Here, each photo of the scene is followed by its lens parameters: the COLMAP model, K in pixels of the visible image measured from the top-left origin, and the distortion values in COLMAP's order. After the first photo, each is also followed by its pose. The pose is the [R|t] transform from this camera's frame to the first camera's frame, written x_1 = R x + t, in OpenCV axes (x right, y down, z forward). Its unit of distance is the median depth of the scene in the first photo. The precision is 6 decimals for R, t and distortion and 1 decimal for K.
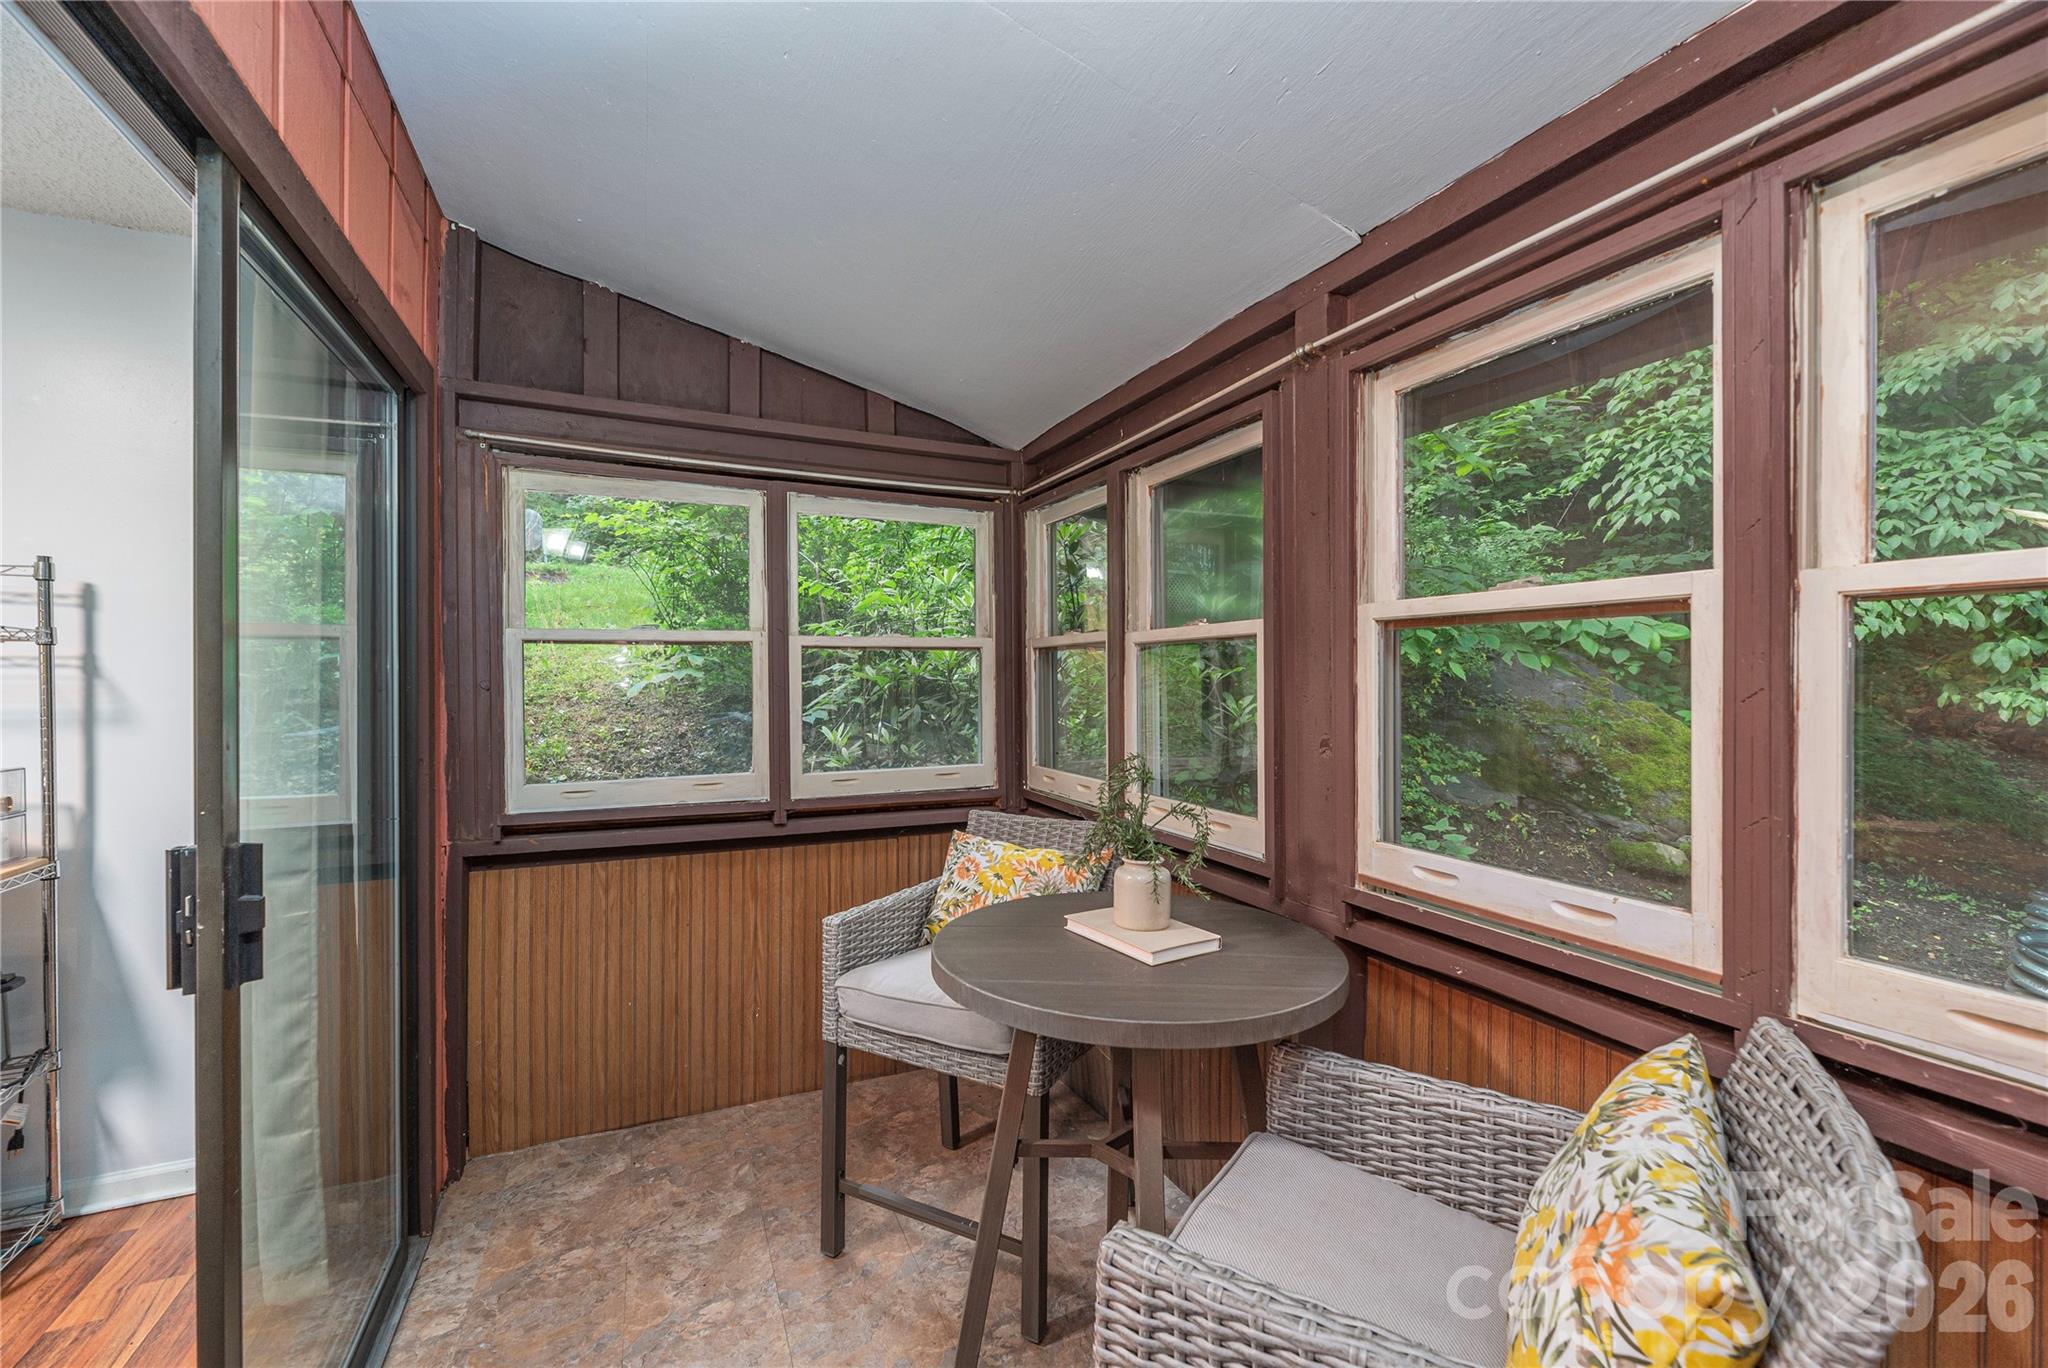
lens RADIAL K [[833.4, 0, 1024.8], [0, 833.4, 684.9], [0, 0, 1]] dist [-0.001185, 0.000572]
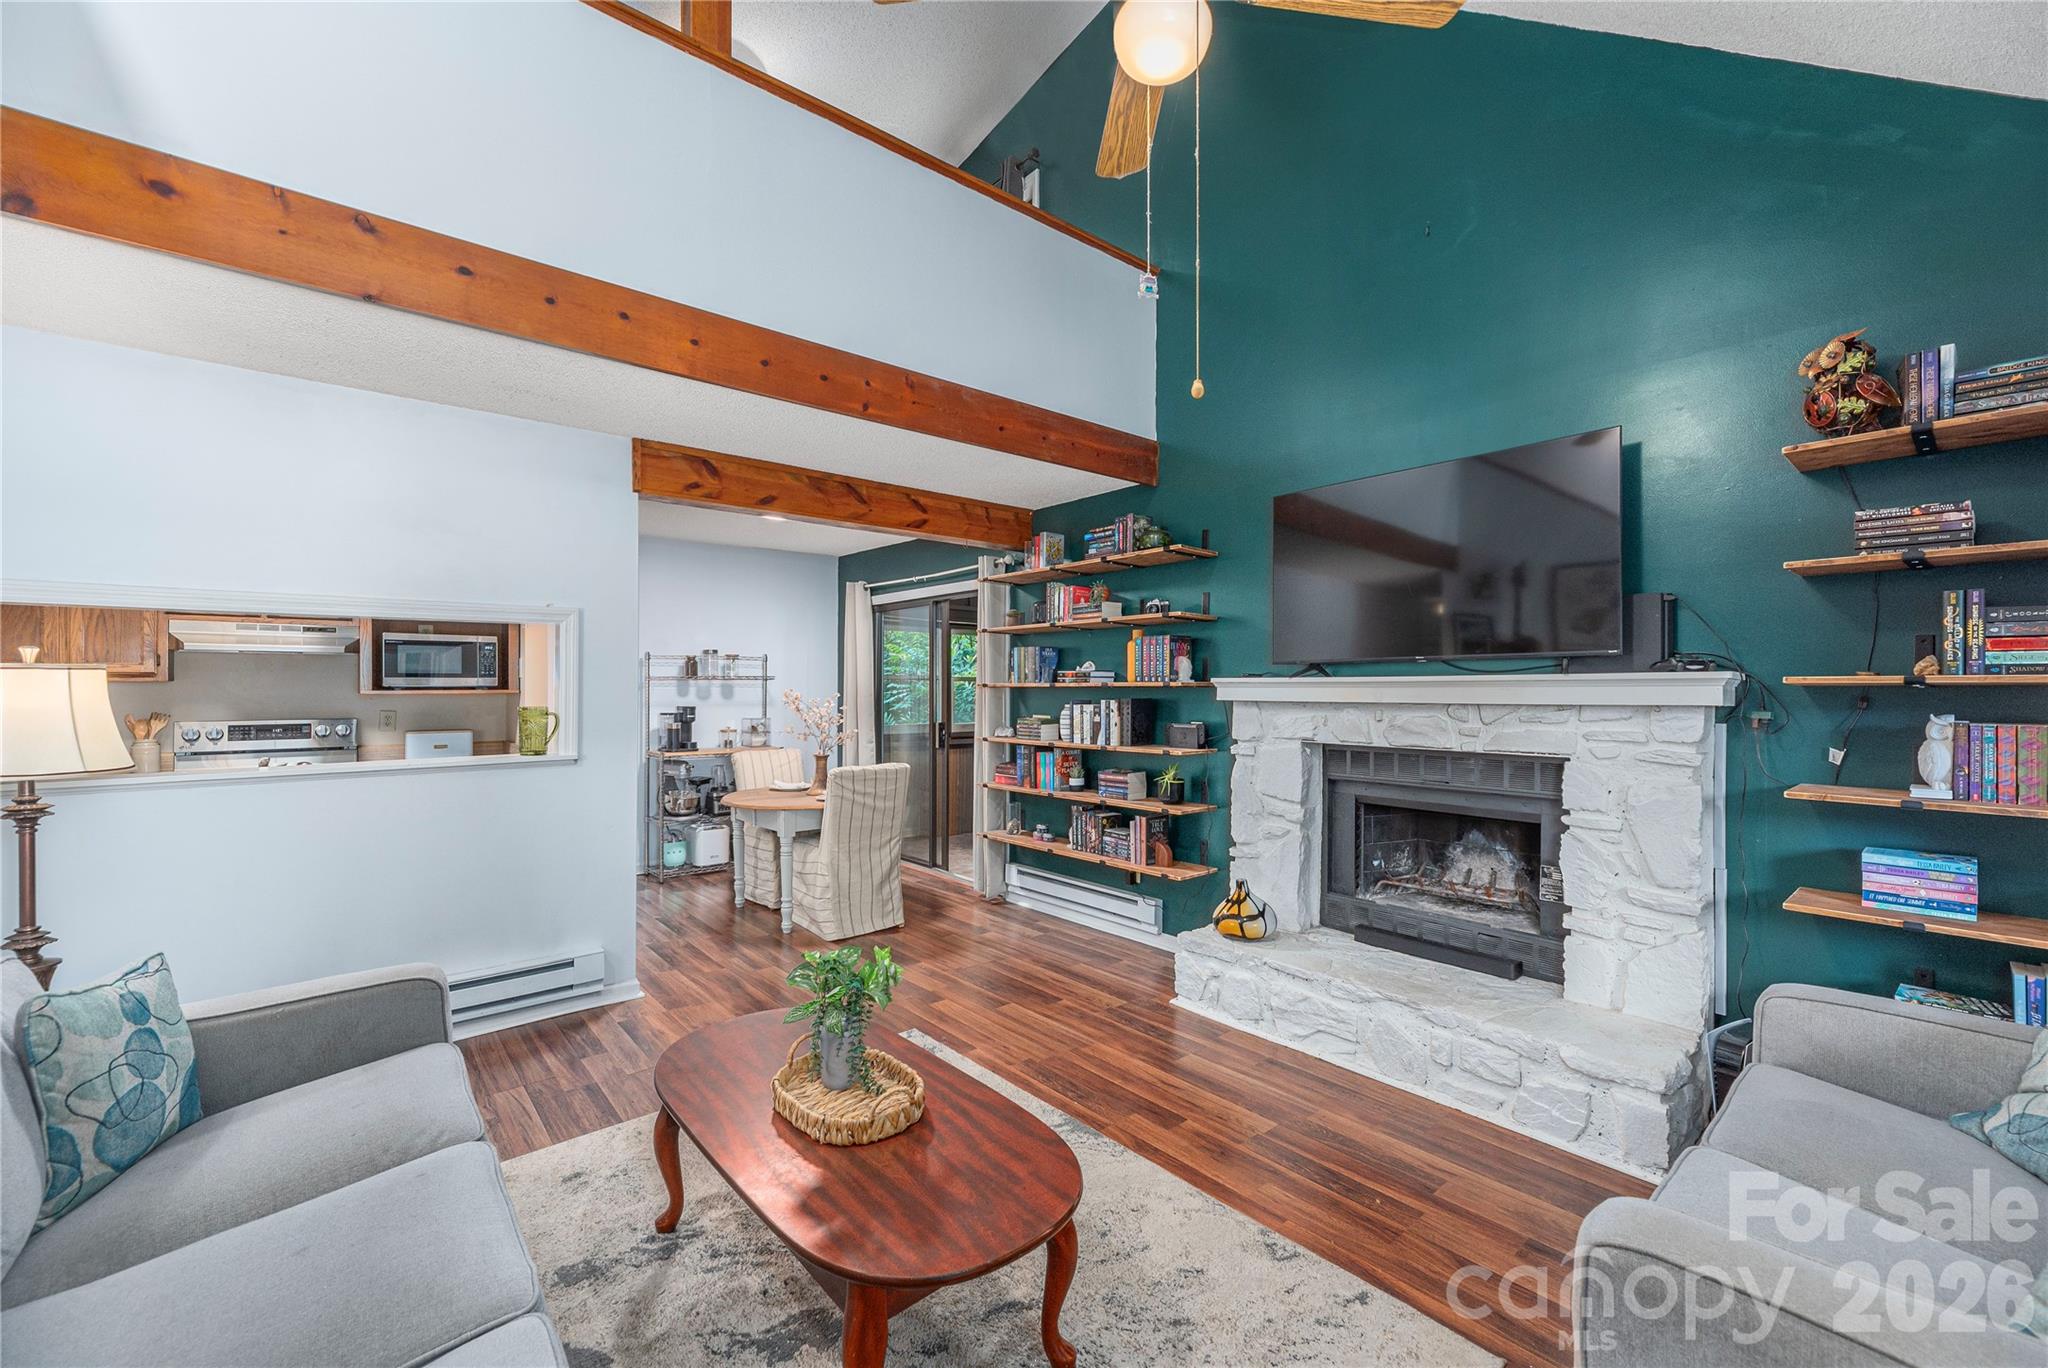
lens RADIAL K [[833.4, 0, 1029.2], [0, 833.4, 687.1], [0, 0, 1]] dist [-0.001185, 0.000572]
pose [[0.960350, 0.007244, 0.278703, -1.089090], [-0.008776, 0.999952, 0.004250, -0.046441], [-0.278659, -0.006527, 0.960368, -2.492087]]
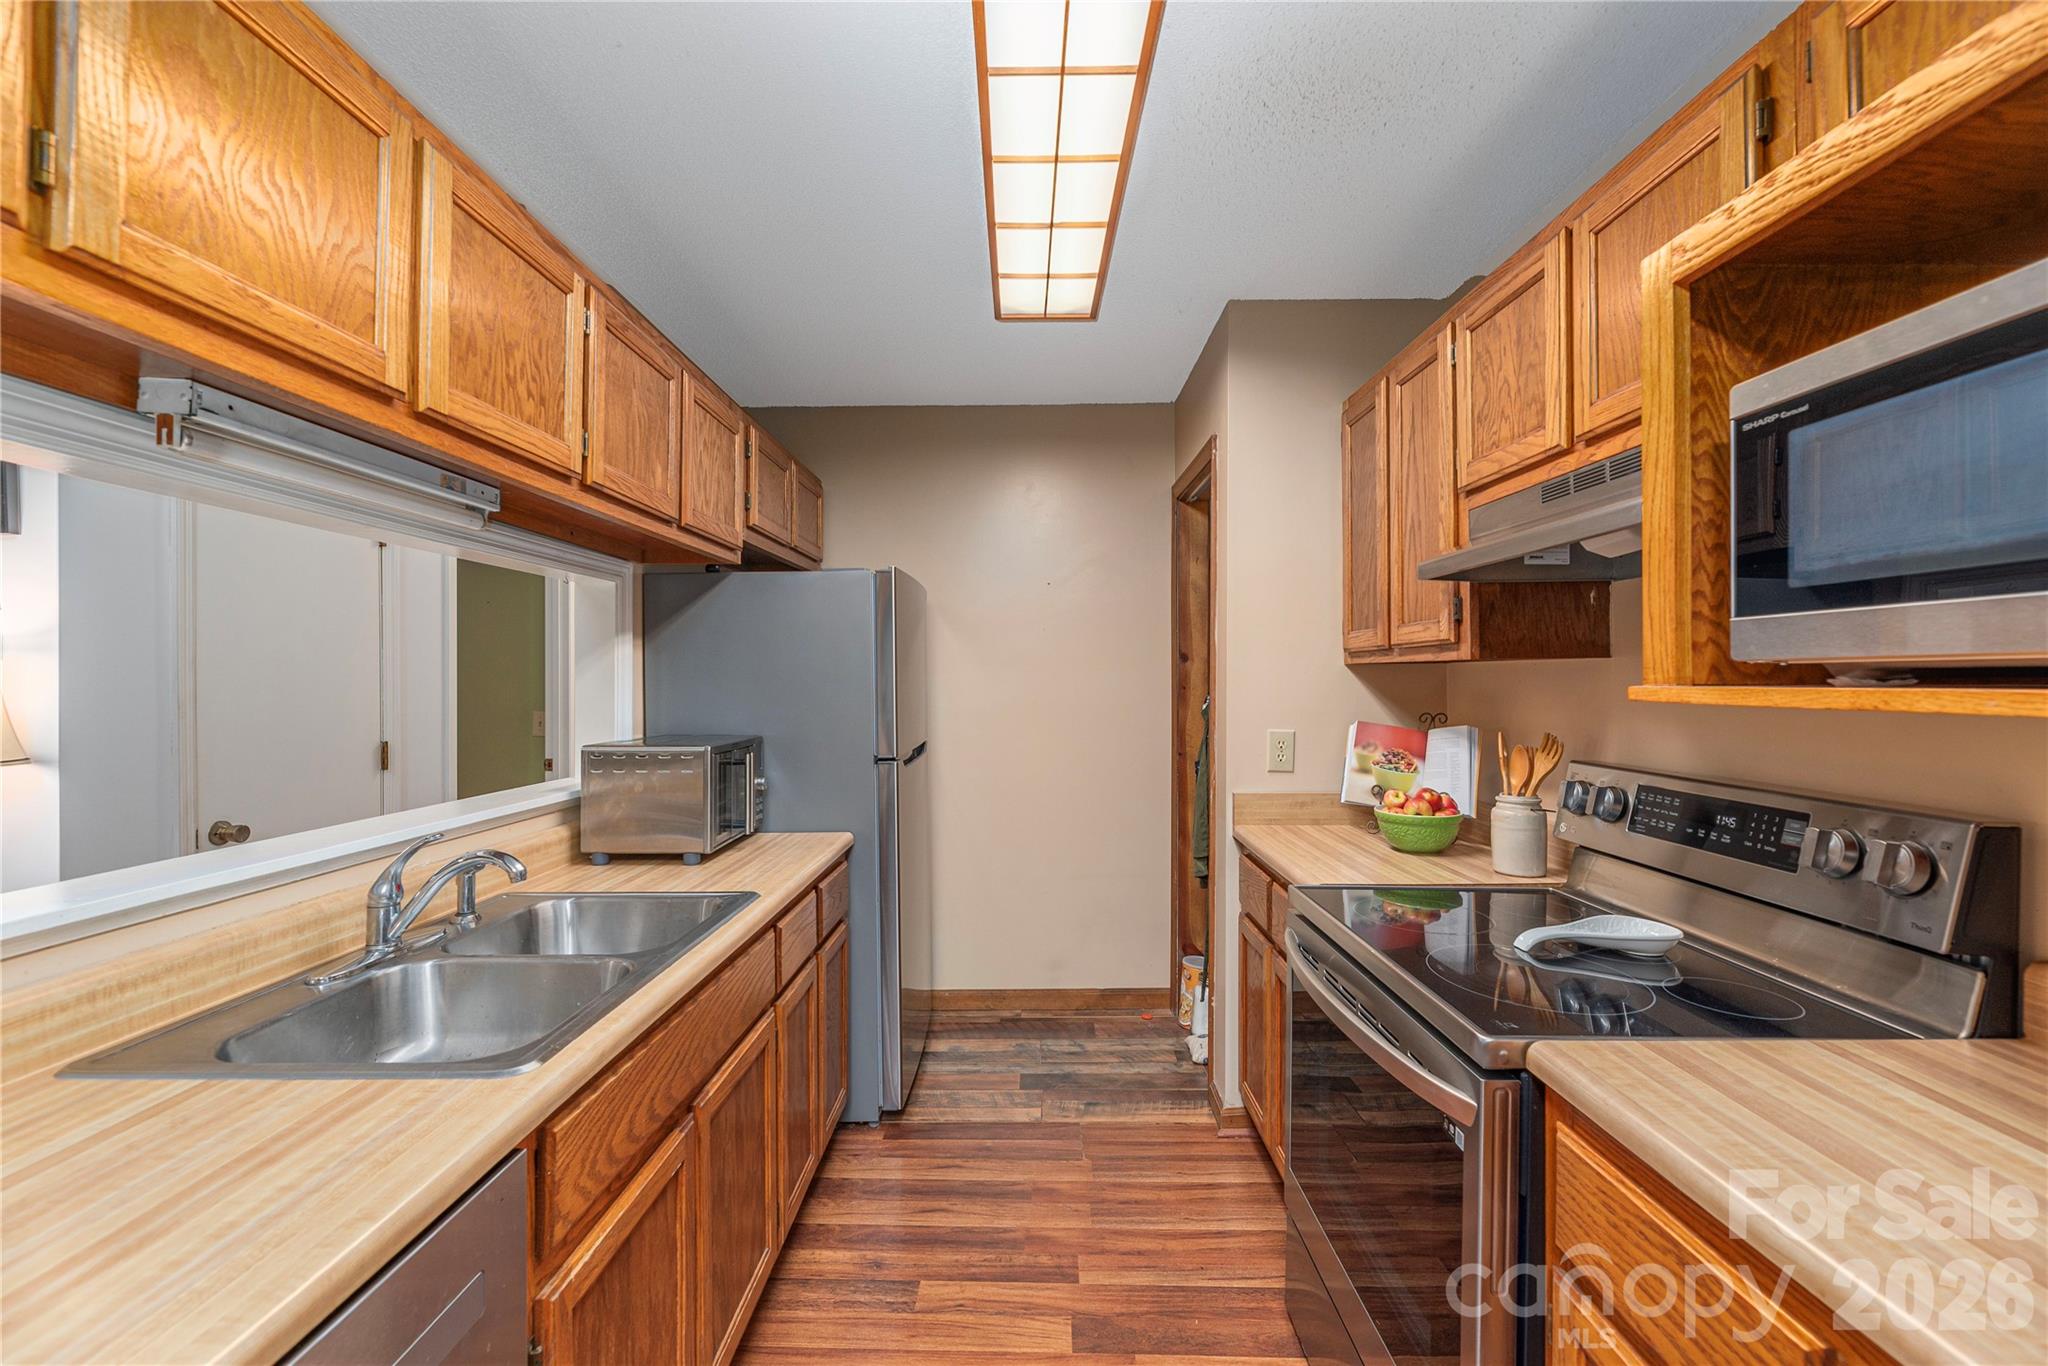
lens RADIAL K [[833.4, 0, 1035.7], [0, 833.4, 676.8], [0, 0, 1]] dist [-0.001185, 0.000572]
pose [[-0.414776, 0.006971, -0.909897, -1.622876], [0.008086, 0.999959, 0.003975, -0.020920], [0.909888, -0.005708, -0.414816, 0.158669]]
